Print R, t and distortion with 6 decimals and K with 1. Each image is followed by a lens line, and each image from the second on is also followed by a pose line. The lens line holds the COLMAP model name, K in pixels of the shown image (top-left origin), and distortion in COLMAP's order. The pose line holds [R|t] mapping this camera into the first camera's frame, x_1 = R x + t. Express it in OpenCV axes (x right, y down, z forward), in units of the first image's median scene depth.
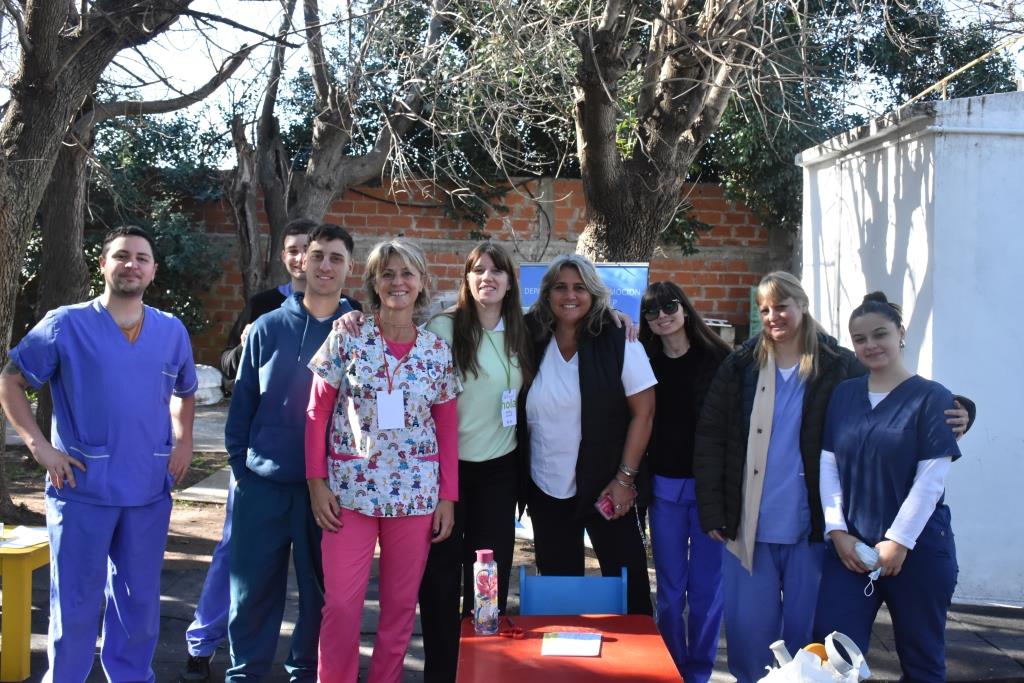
lens RADIAL K [[1147.6, 0, 510.5], [0, 1147.6, 339.5], [0, 0, 1]] dist [0.029465, 0.000000]
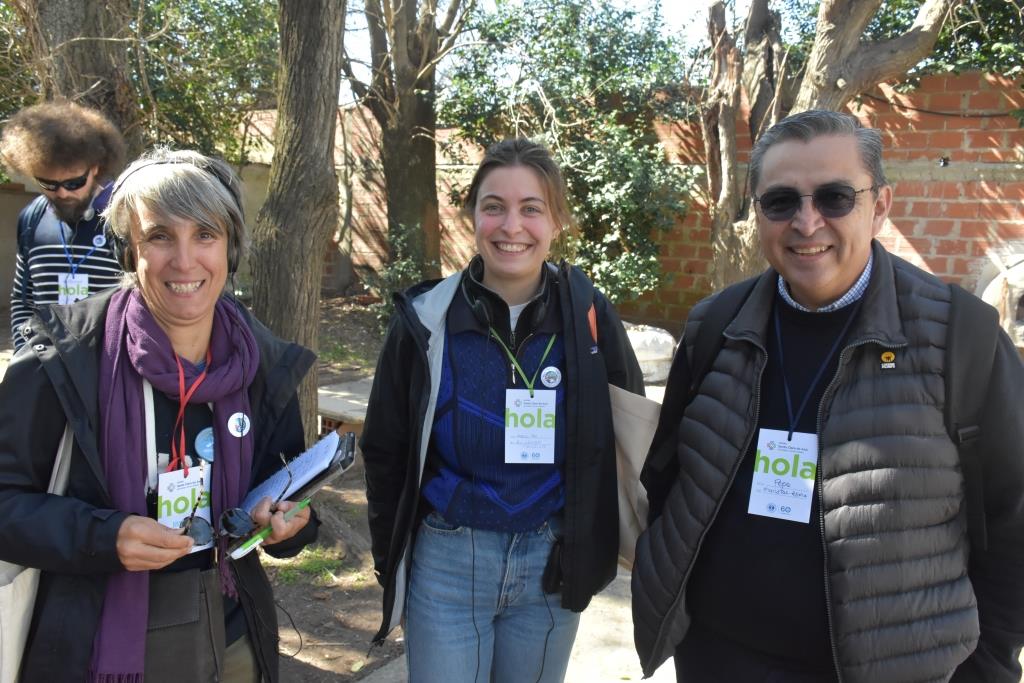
lens RADIAL K [[846.6, 0, 508.4], [0, 846.6, 335.3], [0, 0, 1]] dist [0.002600, 0.005164]
pose [[0.853265, 0.068947, -0.516900, -0.047544], [-0.035956, 0.996641, 0.073584, -0.011236], [0.520237, -0.044201, 0.852877, 0.410740]]
